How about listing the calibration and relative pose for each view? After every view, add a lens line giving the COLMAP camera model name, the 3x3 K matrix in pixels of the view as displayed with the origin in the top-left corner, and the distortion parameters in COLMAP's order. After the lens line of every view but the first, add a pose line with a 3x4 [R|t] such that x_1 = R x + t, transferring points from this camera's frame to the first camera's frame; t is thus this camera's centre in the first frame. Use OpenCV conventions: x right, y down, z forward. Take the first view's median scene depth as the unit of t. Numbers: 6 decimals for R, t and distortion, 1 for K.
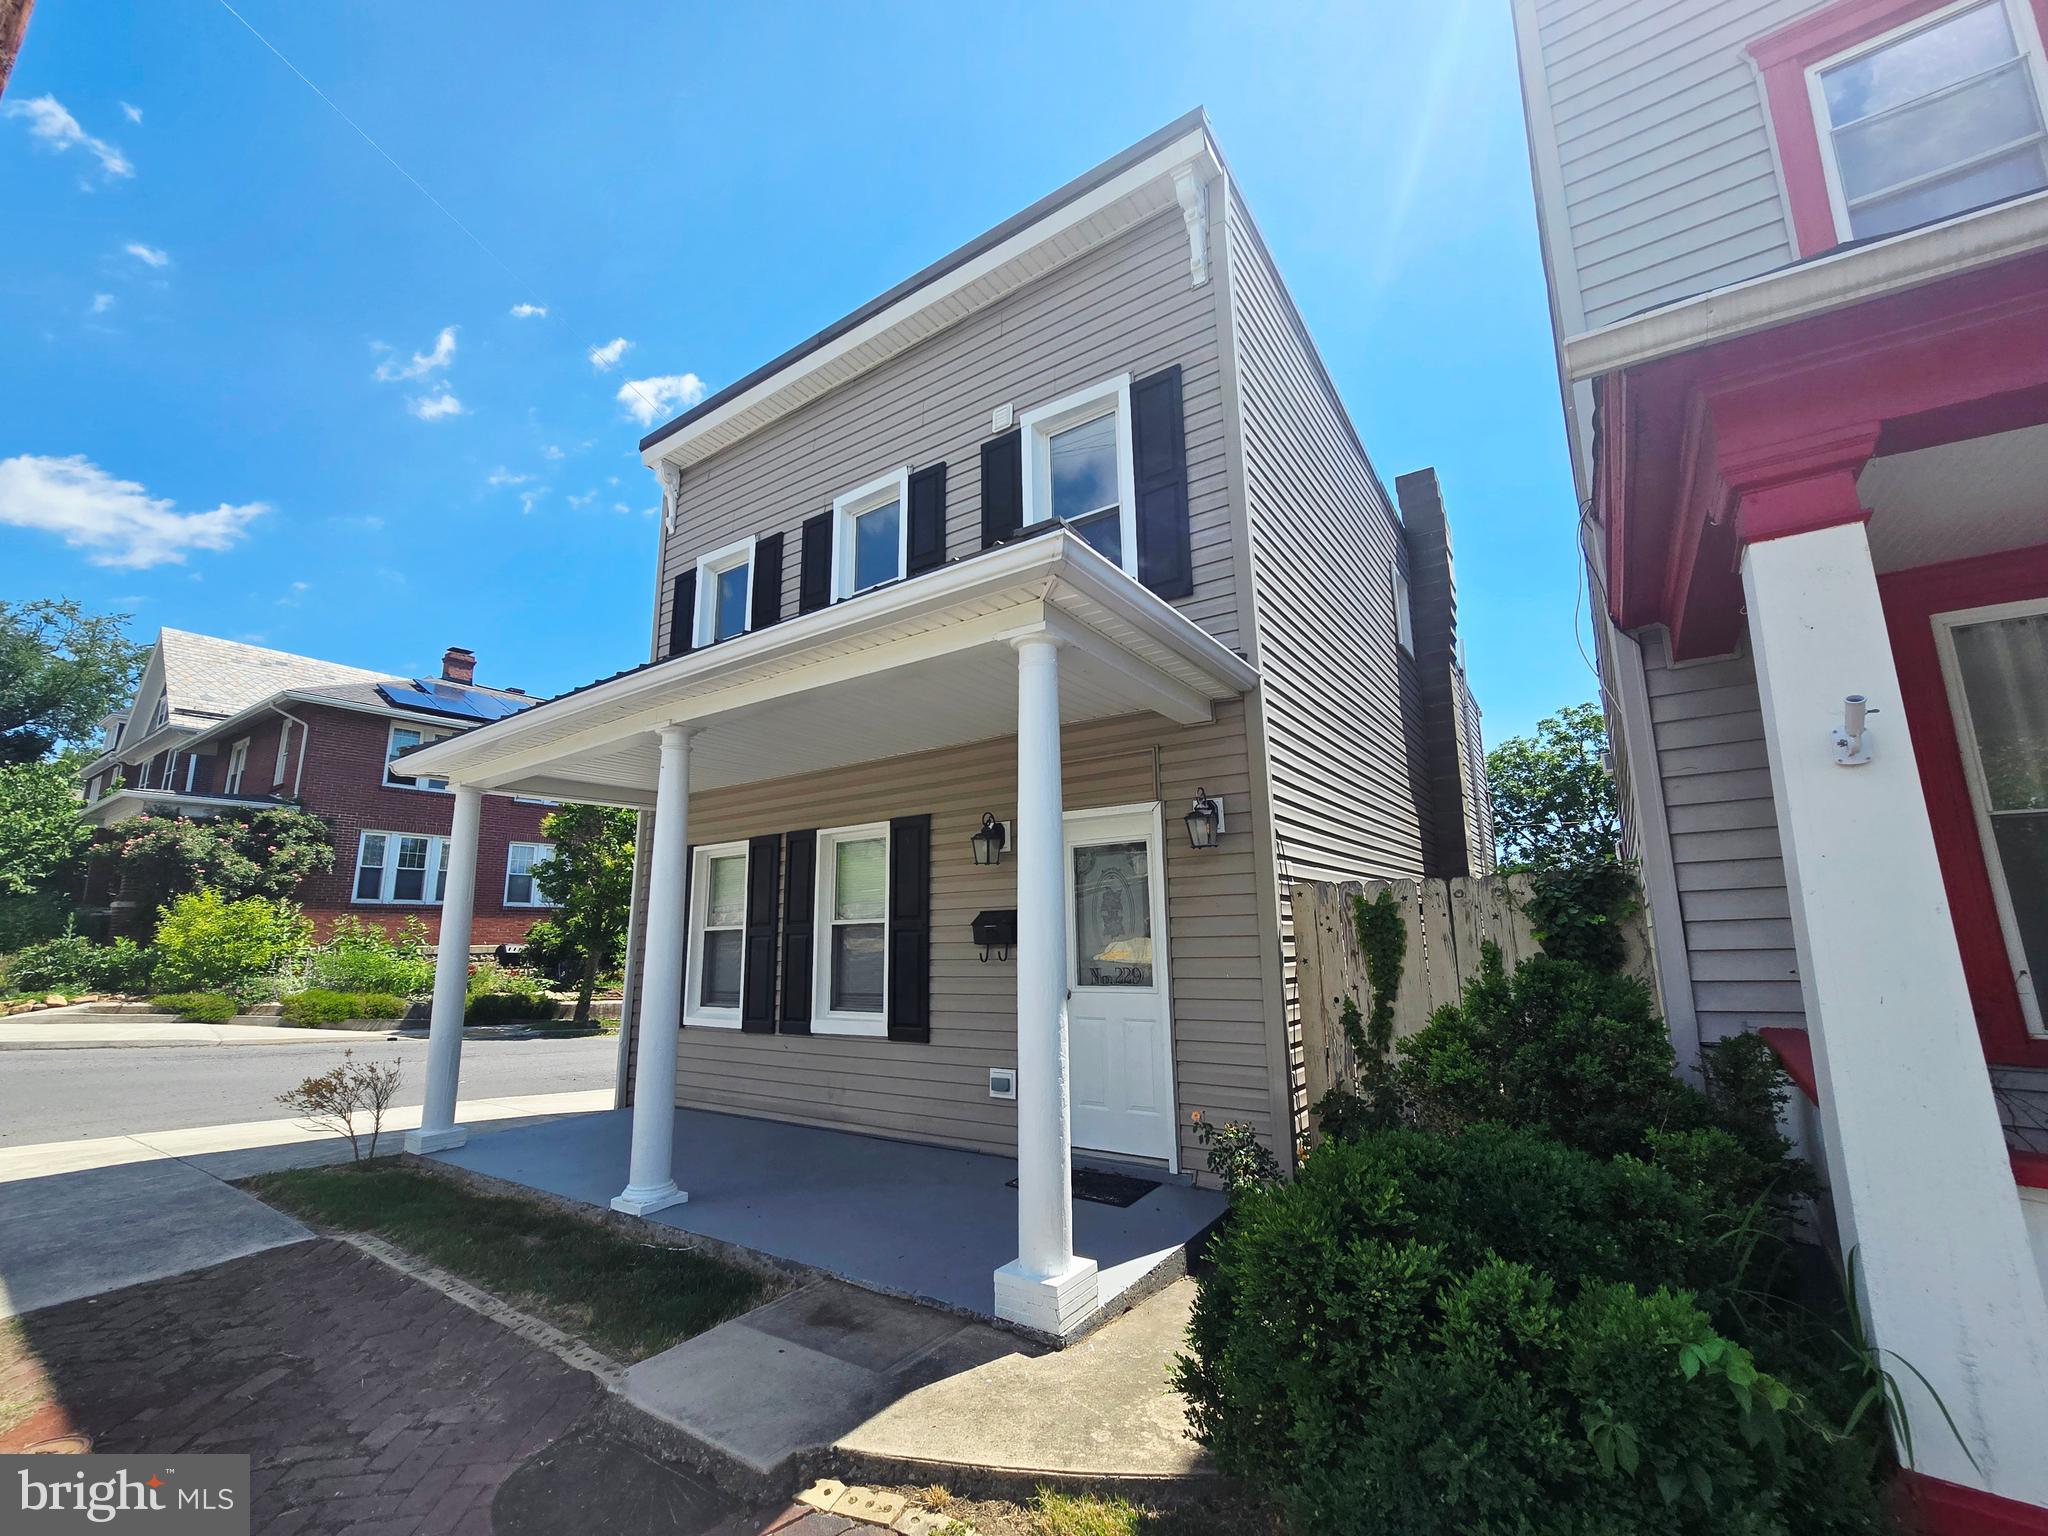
lens RADIAL K [[855.2, 0, 1027.3], [0, 855.2, 771.6], [0, 0, 1]] dist [-0.002606, -0.000225]
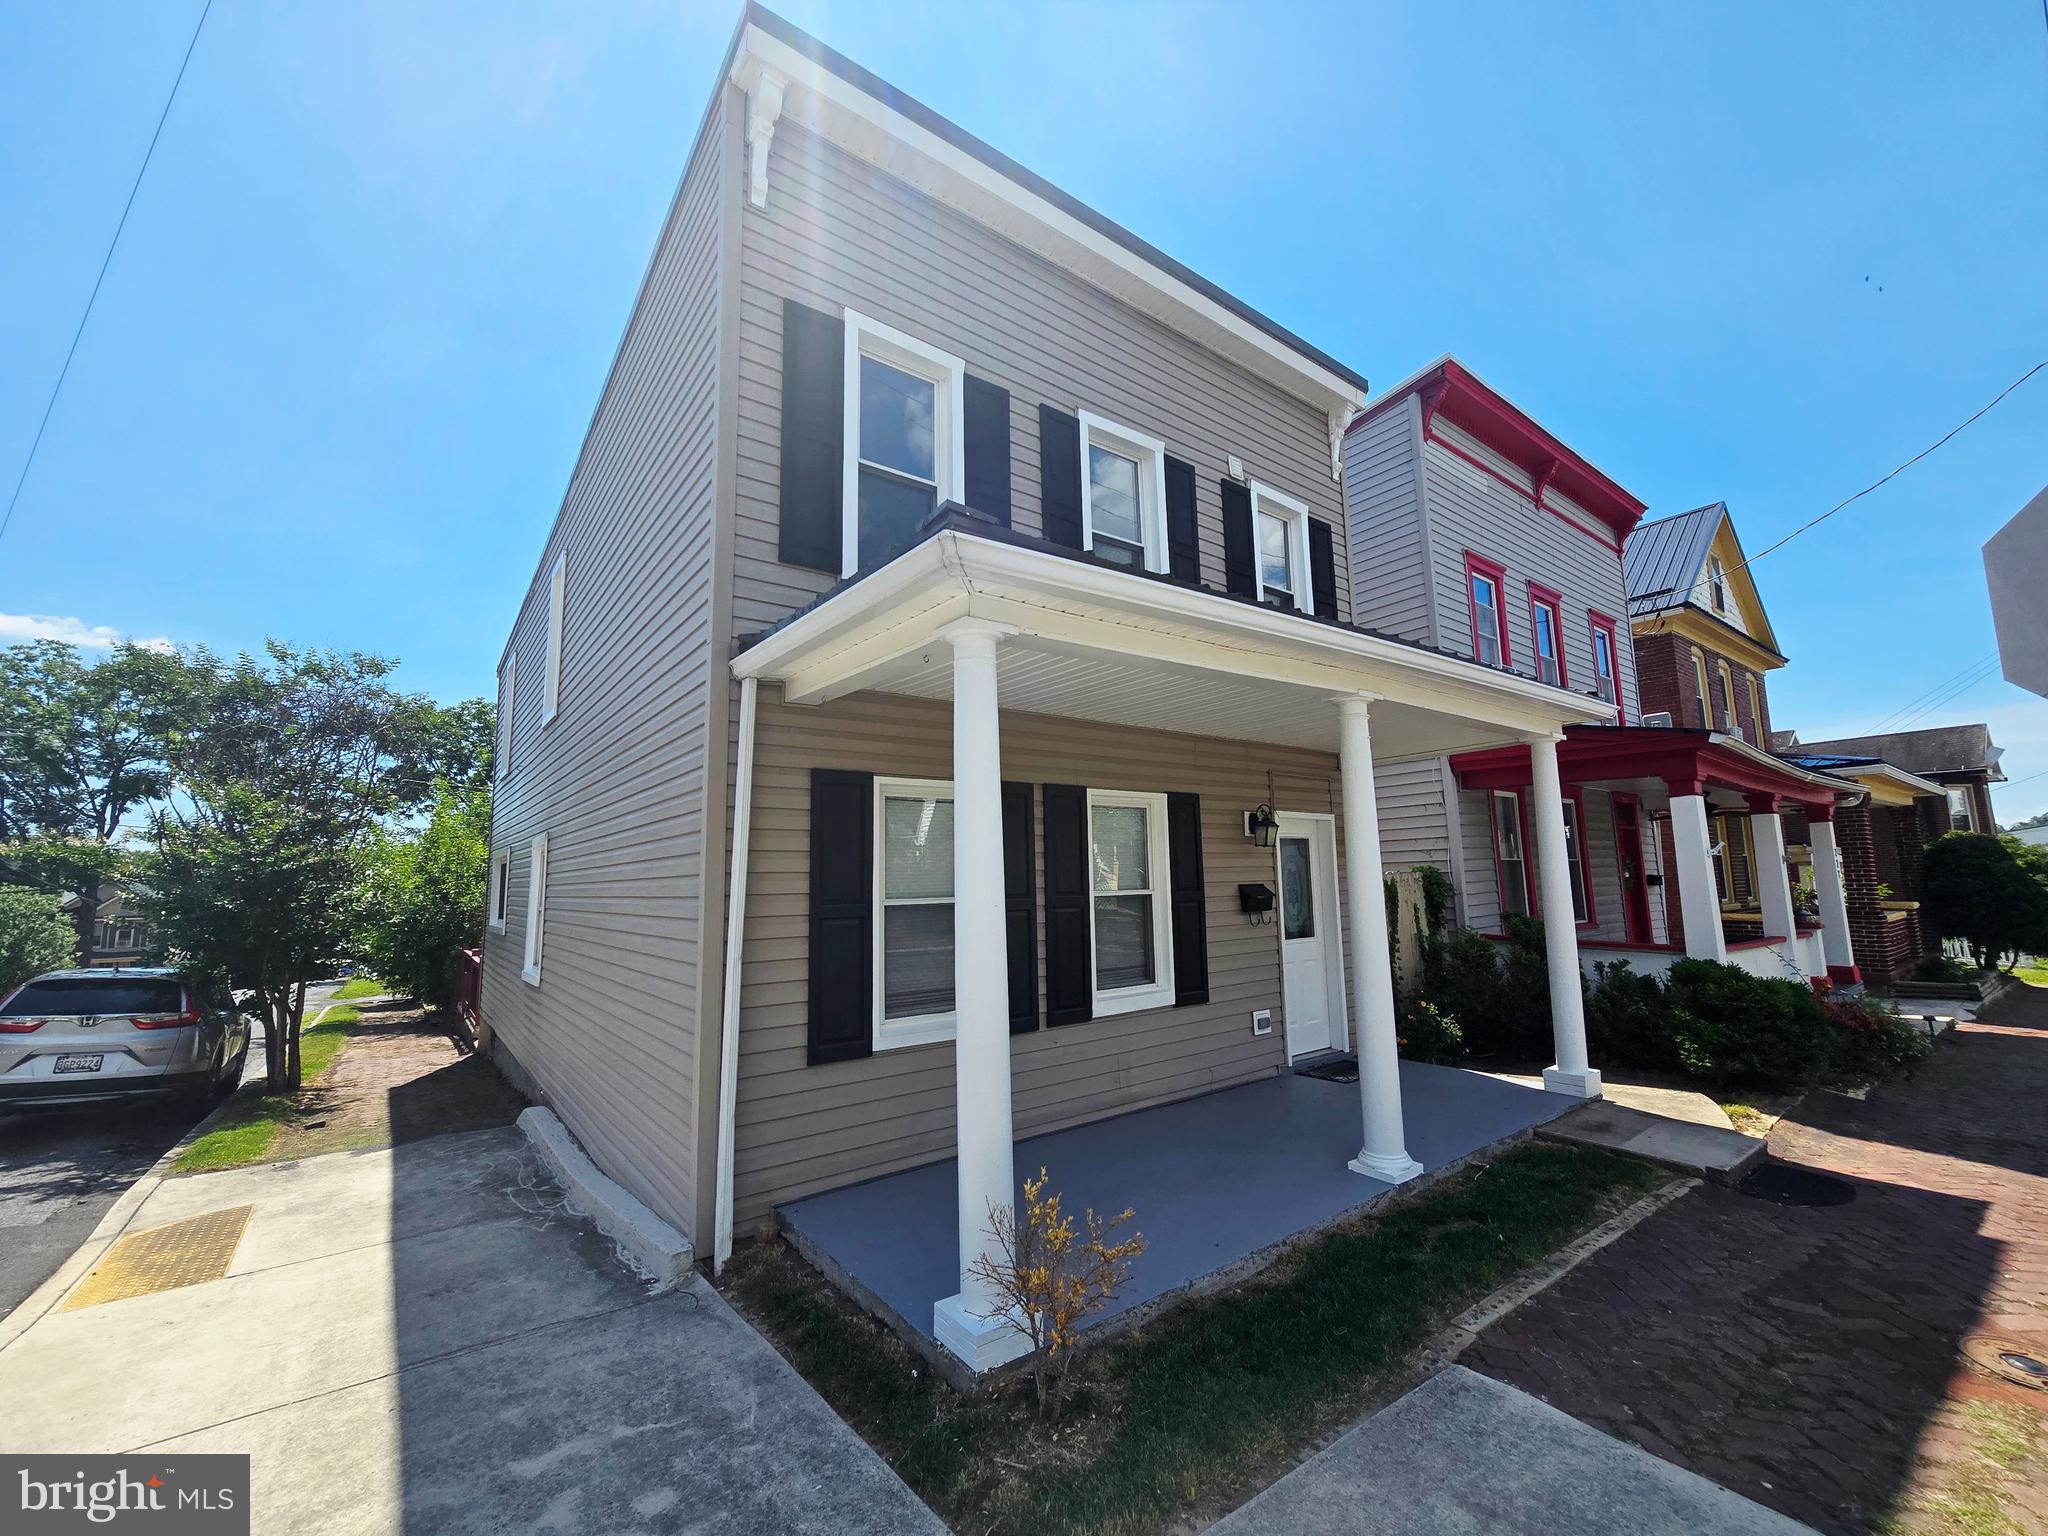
lens RADIAL K [[855.2, 0, 1031.1], [0, 855.2, 766.8], [0, 0, 1]] dist [-0.002606, -0.000225]
pose [[0.299063, 0.137041, 0.944342, -1.238017], [-0.172019, 0.981163, -0.087908, 0.151321], [-0.938600, -0.136155, 0.317004, 0.883038]]
